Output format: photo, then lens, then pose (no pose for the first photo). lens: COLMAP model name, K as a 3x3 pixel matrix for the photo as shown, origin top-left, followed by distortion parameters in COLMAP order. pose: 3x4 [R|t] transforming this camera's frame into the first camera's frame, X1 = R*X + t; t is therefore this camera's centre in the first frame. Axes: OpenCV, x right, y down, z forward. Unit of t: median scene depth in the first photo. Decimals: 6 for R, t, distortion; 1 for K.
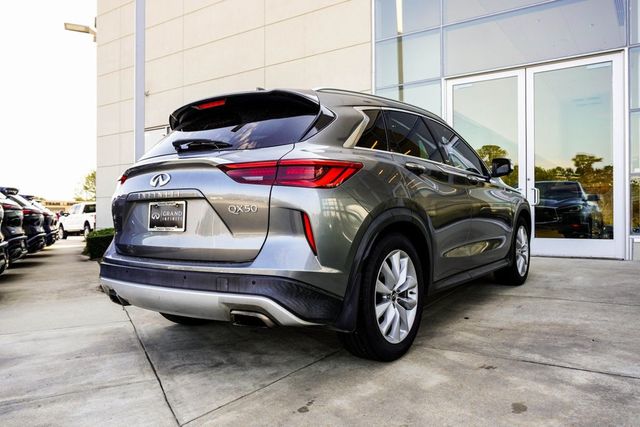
lens RADIAL K [[504.1, 0, 312.0], [0, 504.1, 209.3], [0, 0, 1]] dist [-0.034080, 0.031709]
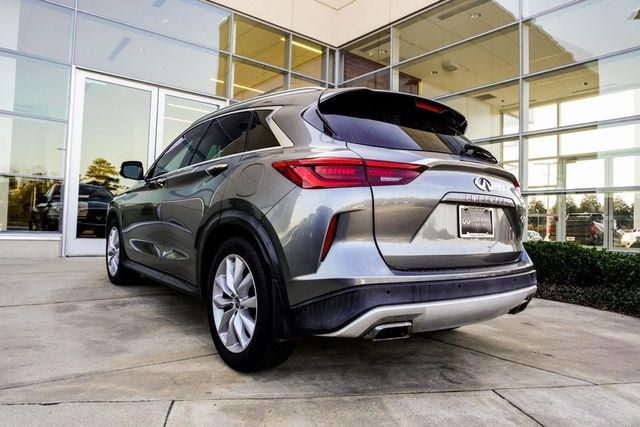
lens RADIAL K [[452.2, 0, 320.9], [0, 452.2, 206.6], [0, 0, 1]] dist [-0.050002, 0.014197]
pose [[0.245000, 0.052094, 0.968122, -1.168836], [-0.040482, 0.998234, -0.043470, 0.033304], [-0.968677, -0.028542, 0.246676, 1.052218]]
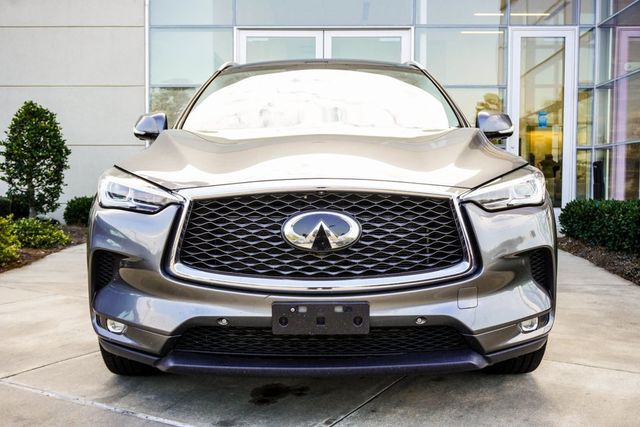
lens RADIAL K [[730.1, 0, 324.8], [0, 730.1, 213.2], [0, 0, 1]] dist [0.001406, 0.000000]
pose [[0.826826, -0.020802, 0.562073, -1.007345], [-0.012322, 0.998406, 0.055076, -0.013971], [-0.562323, -0.052464, 0.825252, -0.514132]]
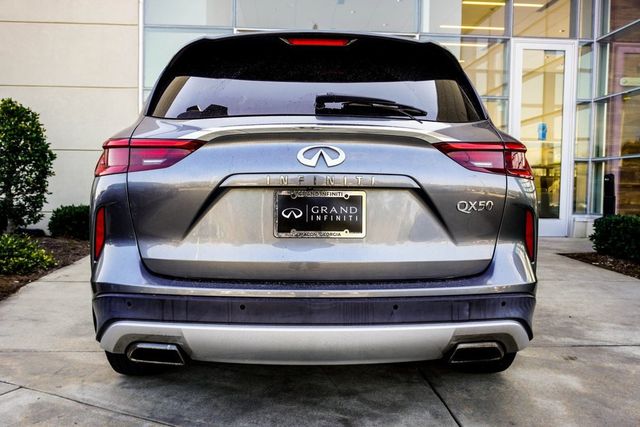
lens RADIAL K [[580.5, 0, 324.5], [0, 580.5, 213.9], [0, 0, 1]] dist [-0.011538, 0.000000]
pose [[0.771833, -0.018953, 0.635542, -0.733235], [-0.023972, 0.997978, 0.058874, -0.029085], [-0.635373, -0.060676, 0.769818, 0.420702]]
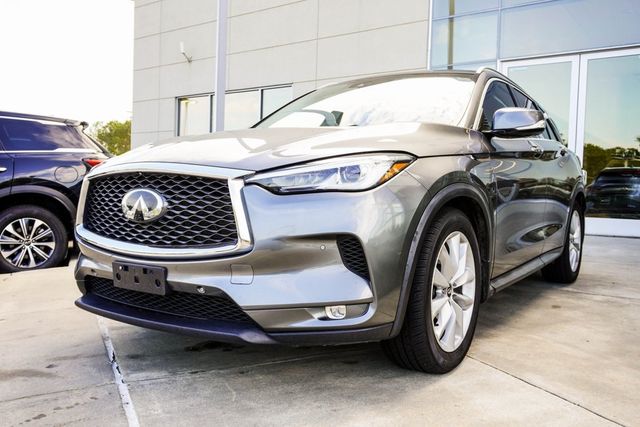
lens RADIAL K [[580.5, 0, 321.8], [0, 580.5, 218.6], [0, 0, 1]] dist [-0.011538, 0.000000]
pose [[0.999459, 0.030744, -0.011704, -0.235363], [-0.030024, 0.997900, 0.057398, 0.019650], [0.013444, -0.057016, 0.998283, -0.624800]]
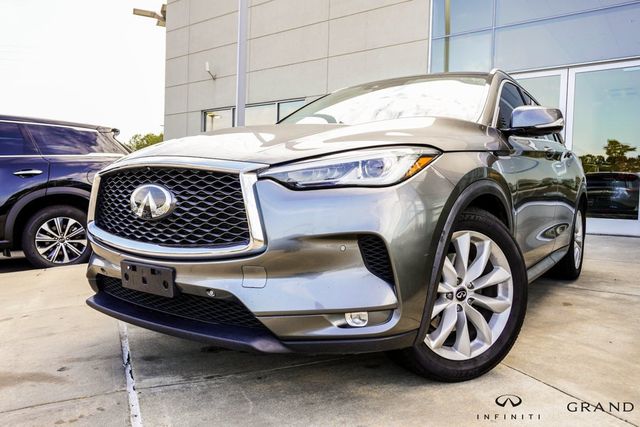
lens RADIAL K [[504.1, 0, 318.5], [0, 504.1, 208.9], [0, 0, 1]] dist [-0.034080, 0.031709]
pose [[0.998873, 0.032481, -0.034595, -0.251768], [-0.031130, 0.998759, 0.038882, 0.032054], [0.035815, -0.037761, 0.998645, -0.467353]]
